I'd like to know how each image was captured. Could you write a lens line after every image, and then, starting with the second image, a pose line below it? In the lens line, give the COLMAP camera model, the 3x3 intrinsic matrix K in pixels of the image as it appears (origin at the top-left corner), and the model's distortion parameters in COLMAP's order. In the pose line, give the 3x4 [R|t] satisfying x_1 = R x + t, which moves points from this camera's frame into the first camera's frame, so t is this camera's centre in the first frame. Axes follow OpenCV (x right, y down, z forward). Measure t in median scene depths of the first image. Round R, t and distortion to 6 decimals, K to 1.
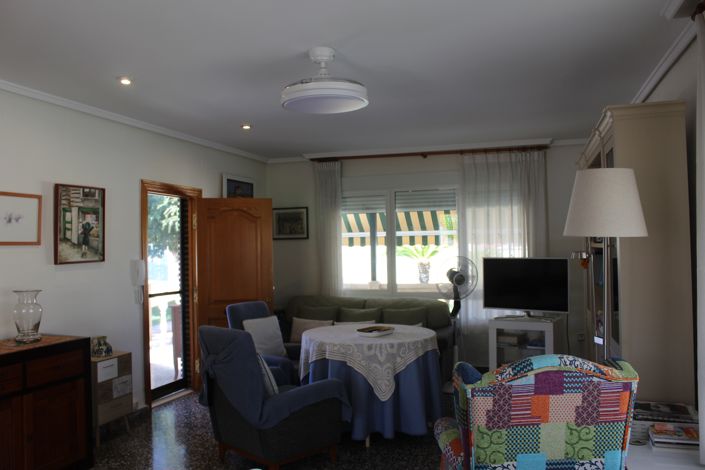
lens RADIAL K [[666.2, 0, 352.5], [0, 666.2, 235.0], [0, 0, 1]] dist [0.000196, 0.005841]
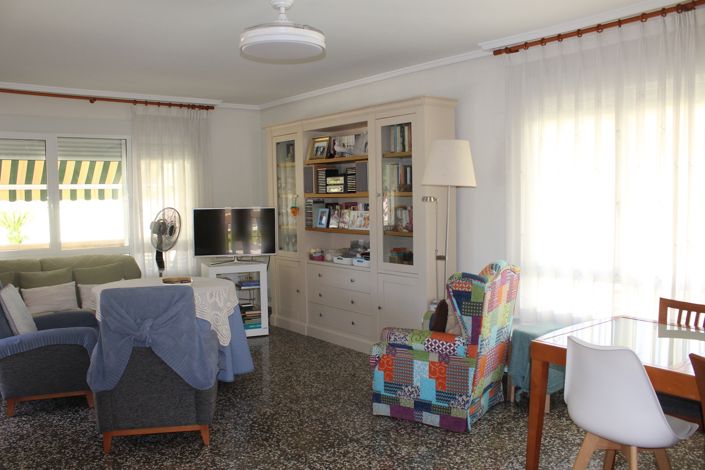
lens RADIAL K [[666.2, 0, 352.5], [0, 666.2, 235.0], [0, 0, 1]] dist [0.000196, 0.005841]
pose [[0.568882, -0.045119, 0.821181, -1.302104], [0.000894, 0.998527, 0.054244, 0.046443], [-0.822419, -0.030124, 0.568085, 0.521130]]
